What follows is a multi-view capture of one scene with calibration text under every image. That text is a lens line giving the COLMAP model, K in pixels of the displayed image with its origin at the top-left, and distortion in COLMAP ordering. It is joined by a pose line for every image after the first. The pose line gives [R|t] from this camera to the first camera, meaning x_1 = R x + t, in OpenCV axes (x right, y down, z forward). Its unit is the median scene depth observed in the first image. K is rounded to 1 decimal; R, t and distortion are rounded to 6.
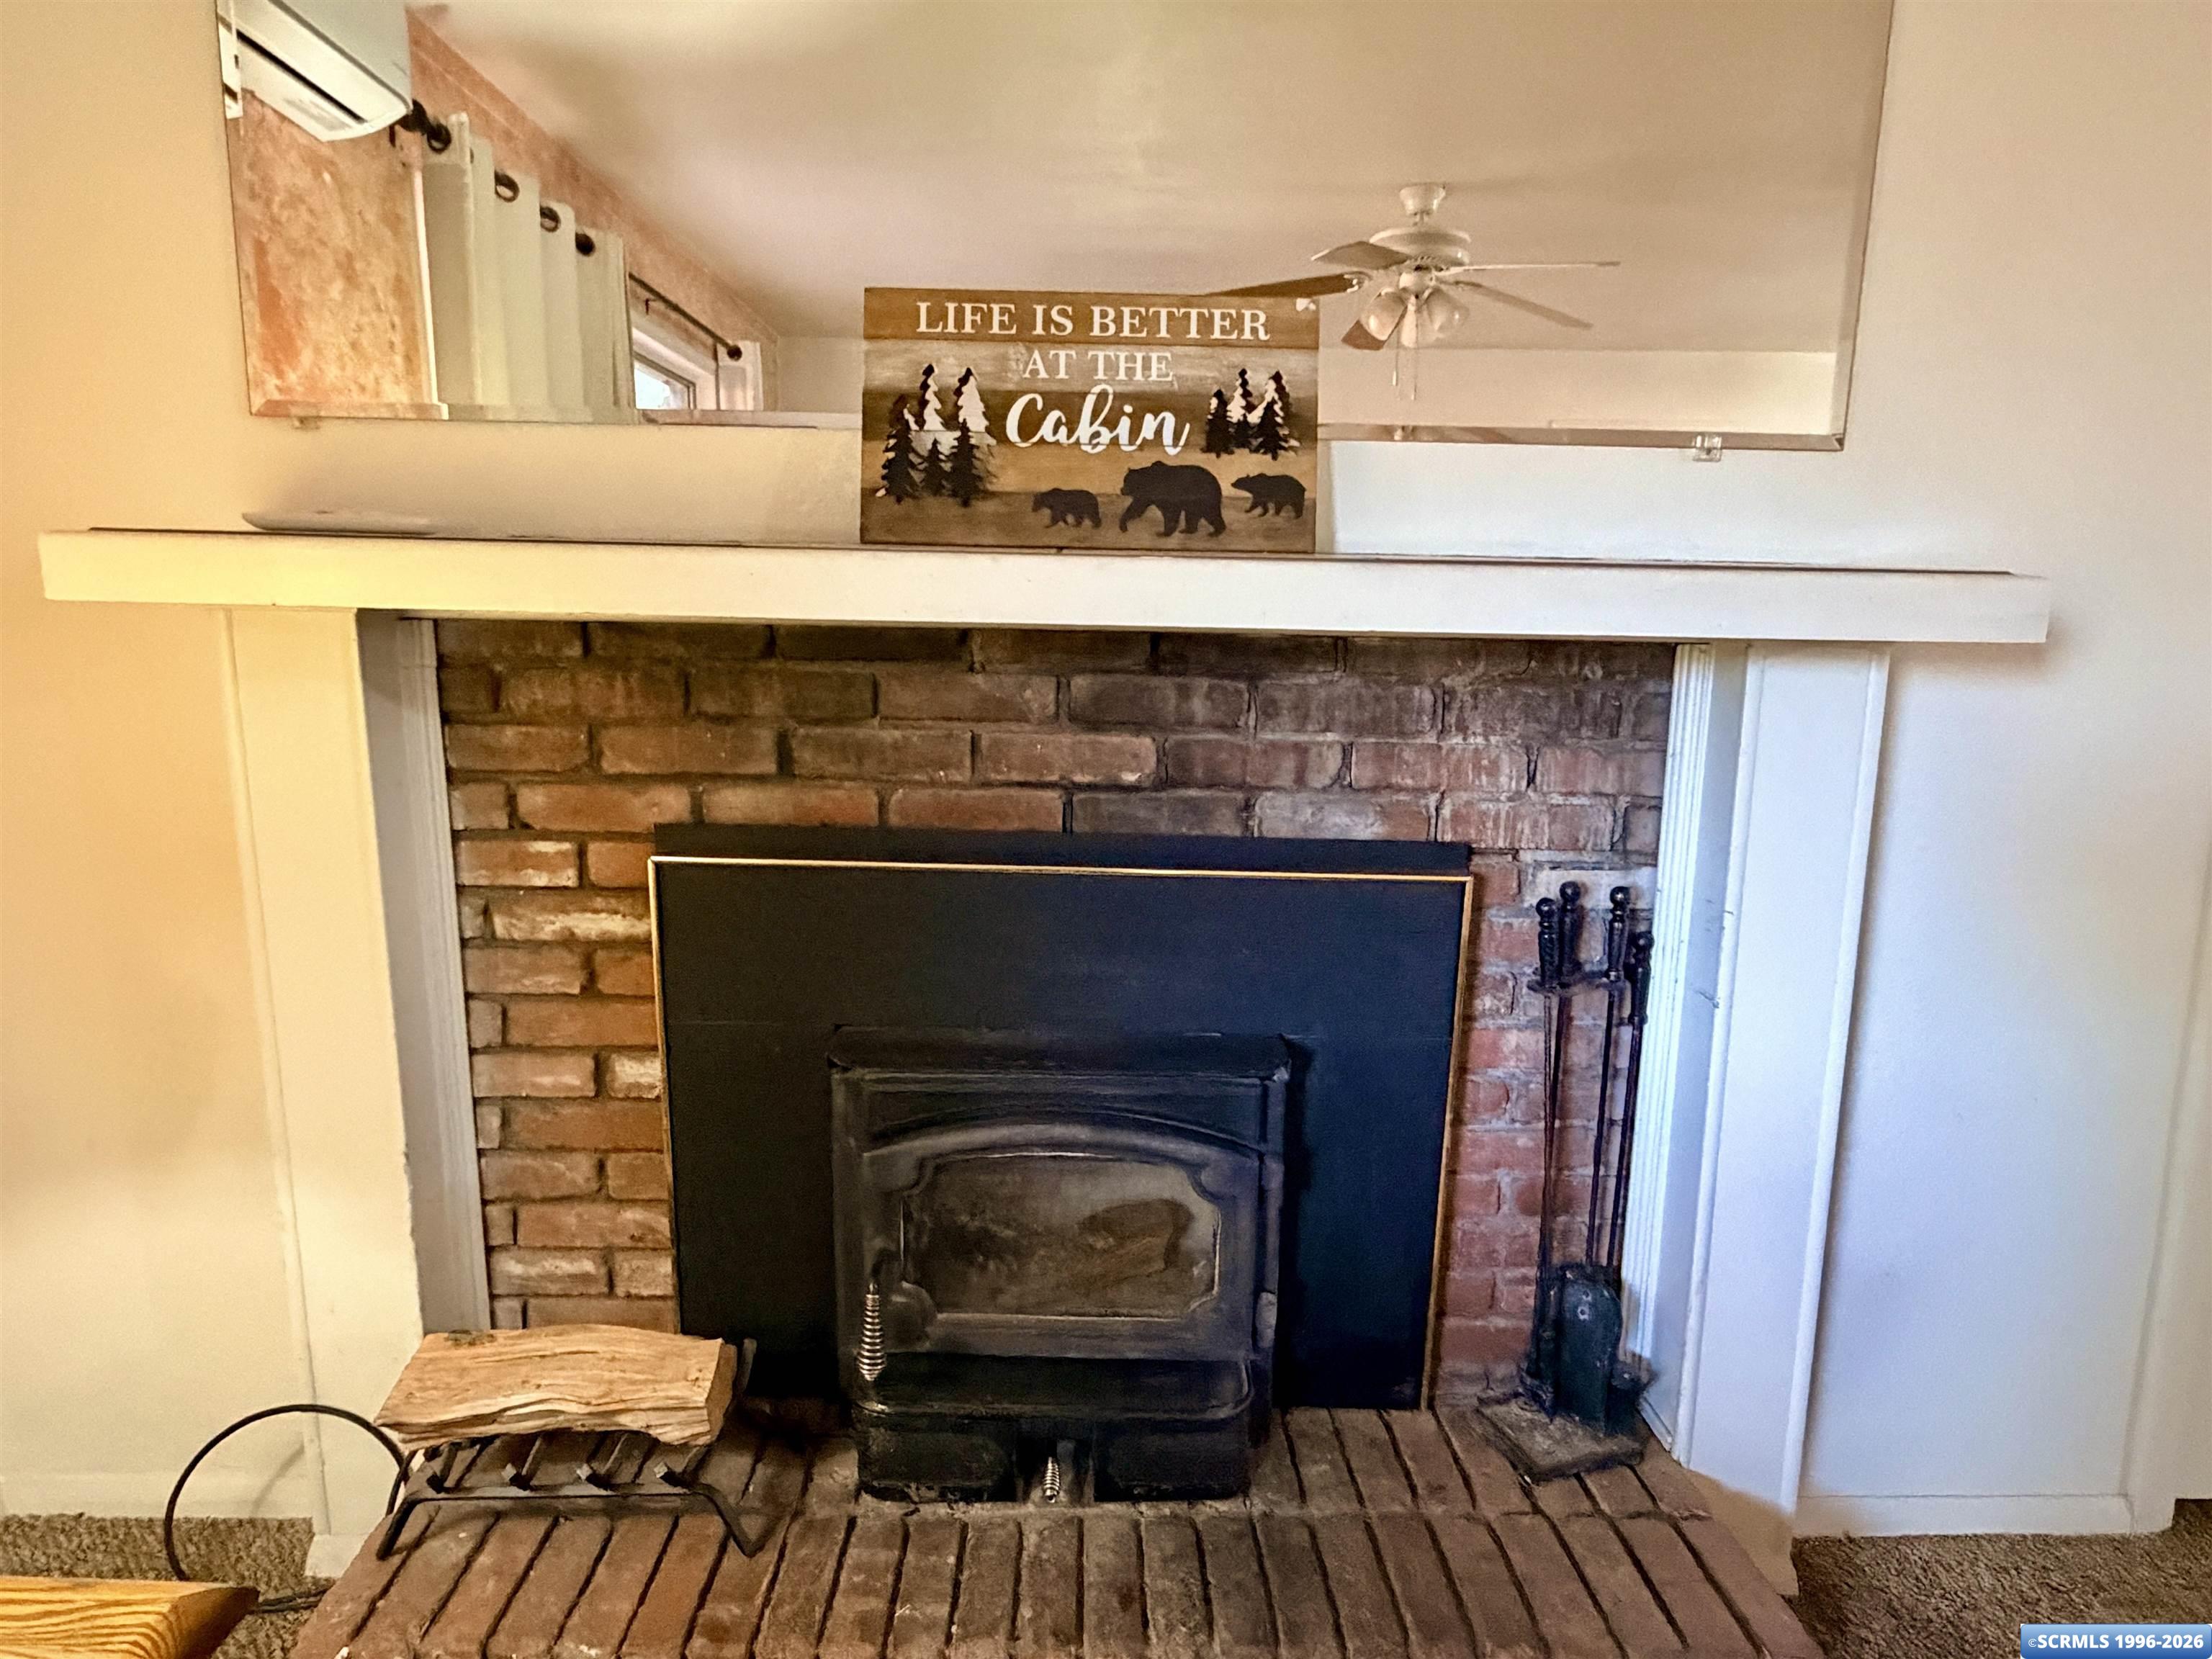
lens RADIAL K [[1344.0, 0, 1099.9], [0, 1344.0, 837.0], [0, 0, 1]] dist [-0.007149, -0.002326]
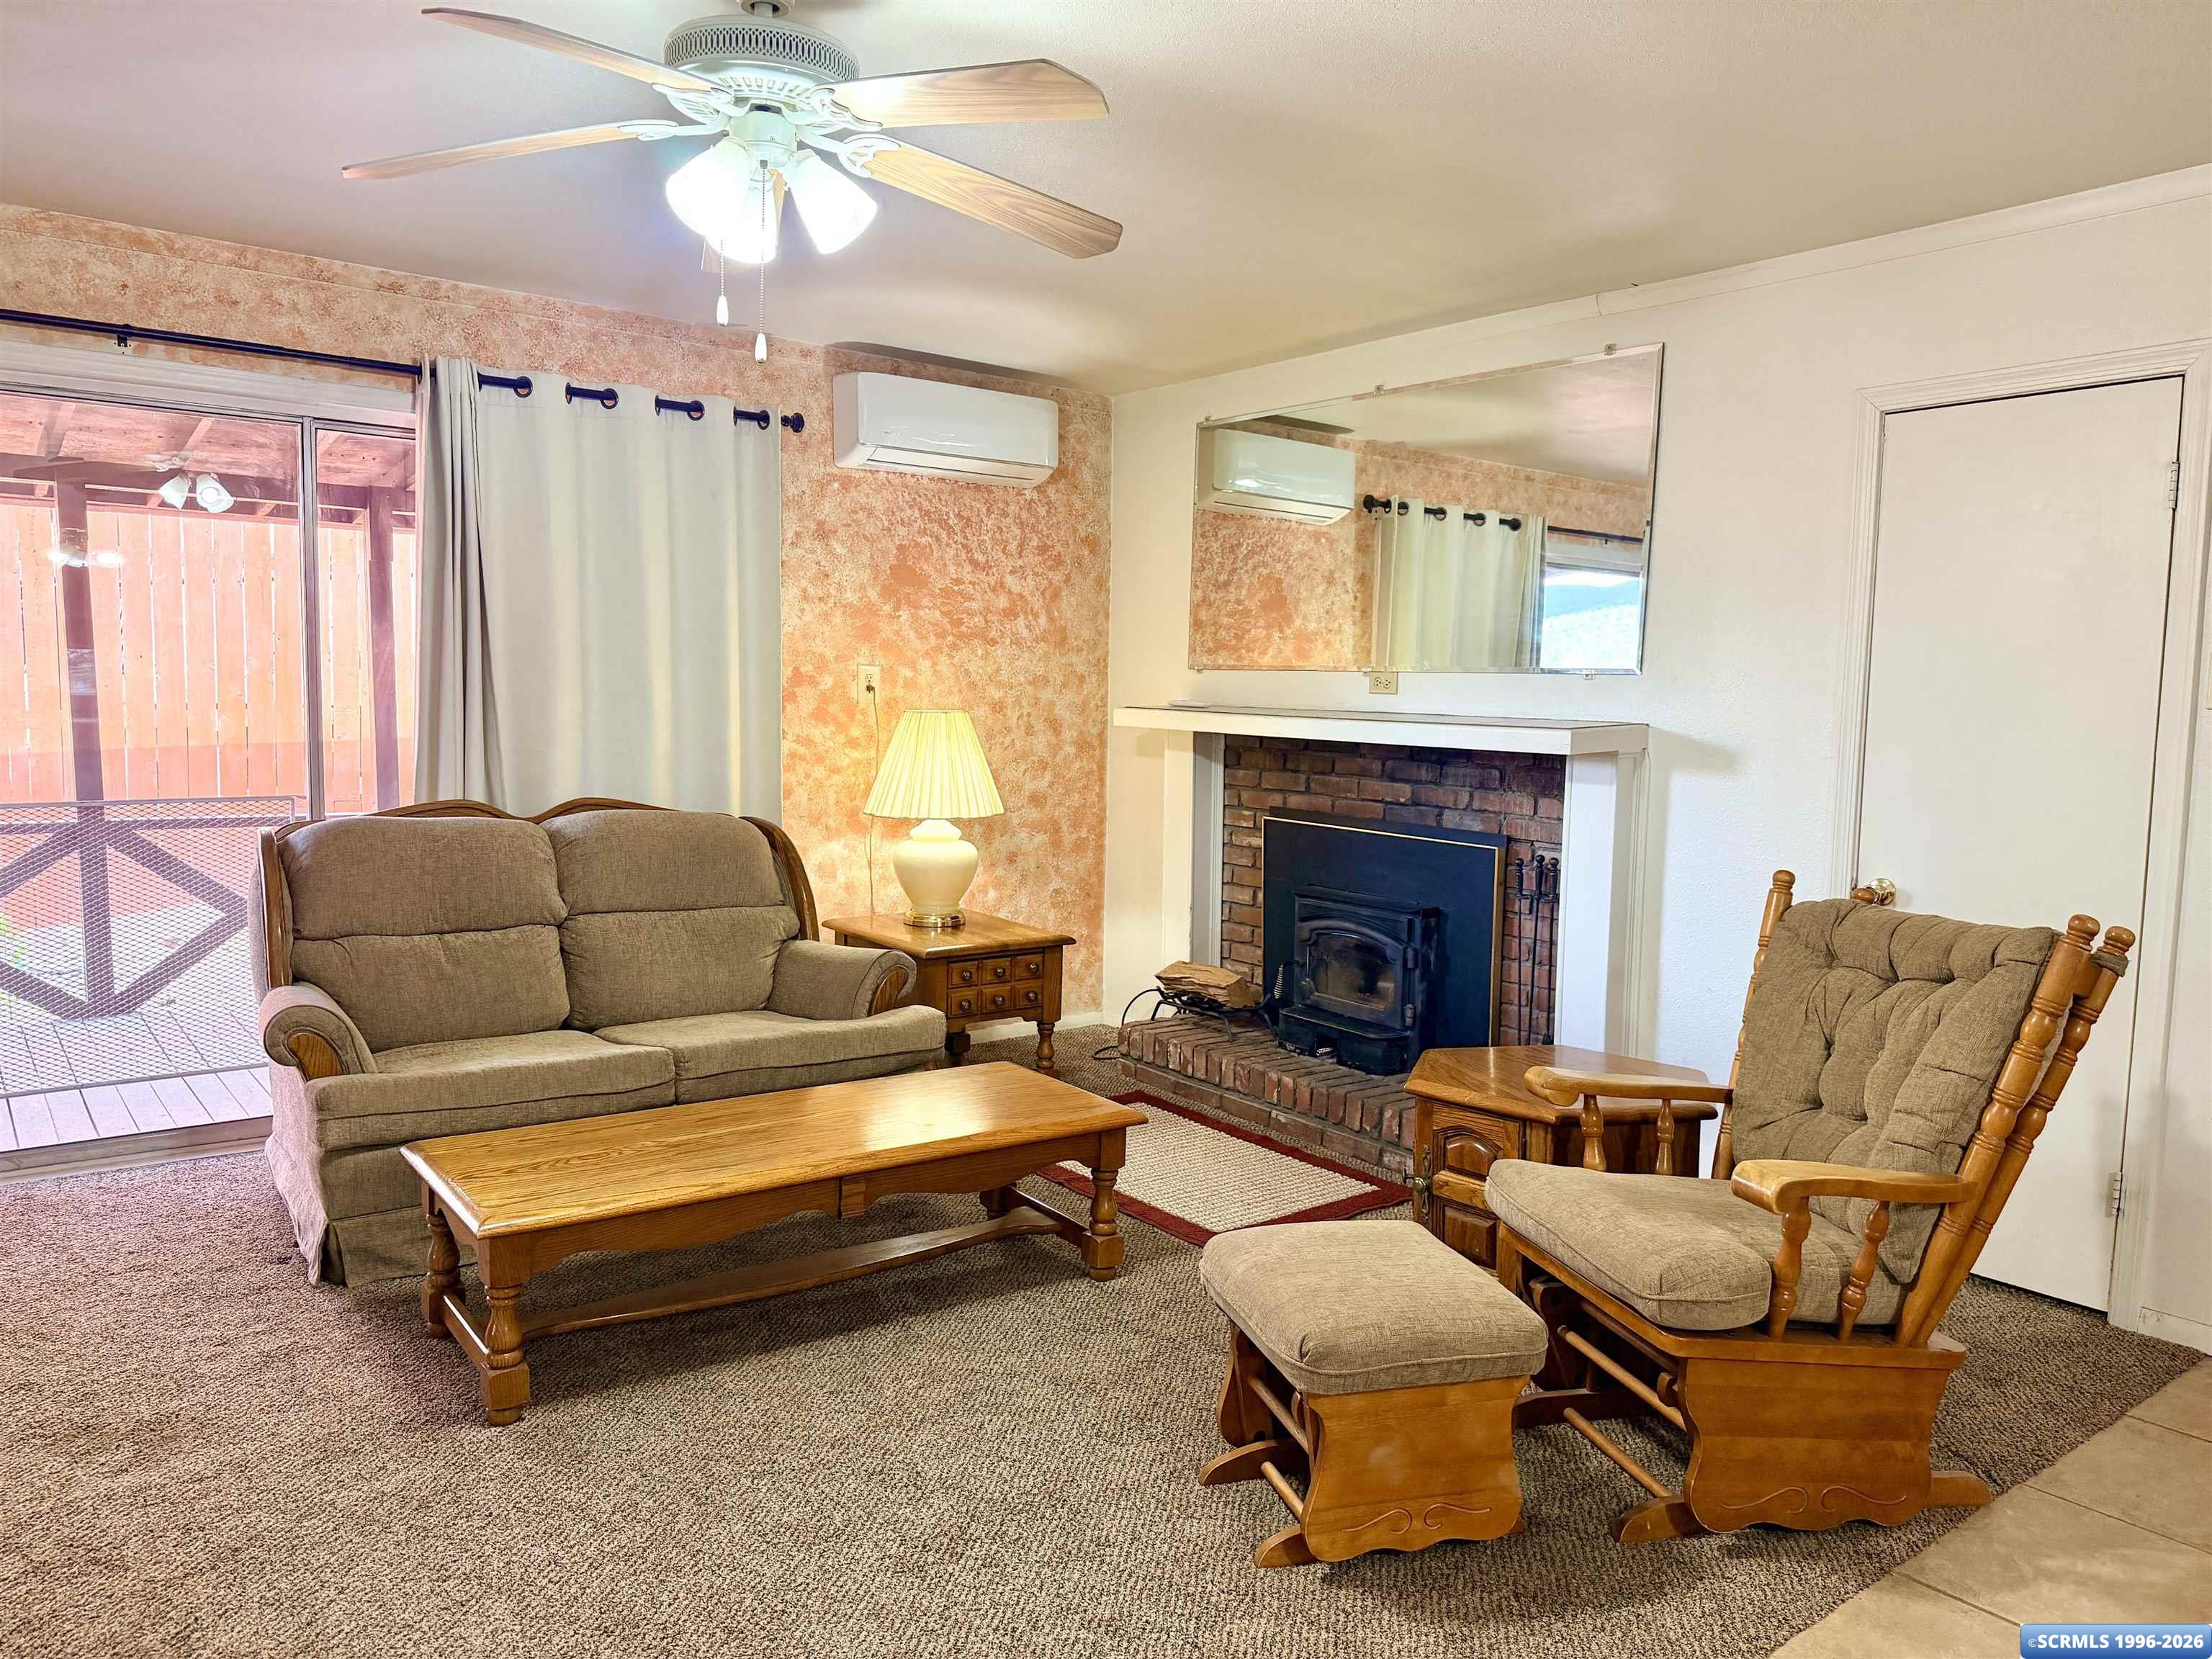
lens RADIAL K [[1572.1, 0, 1106.0], [0, 1572.1, 829.5], [0, 0, 1]] dist [0.053479, 0.000401]
pose [[0.602602, 0.071055, -0.794872, 2.097063], [-0.158627, 0.986818, -0.032044, 0.199834], [0.782118, 0.145398, 0.605930, -1.278873]]
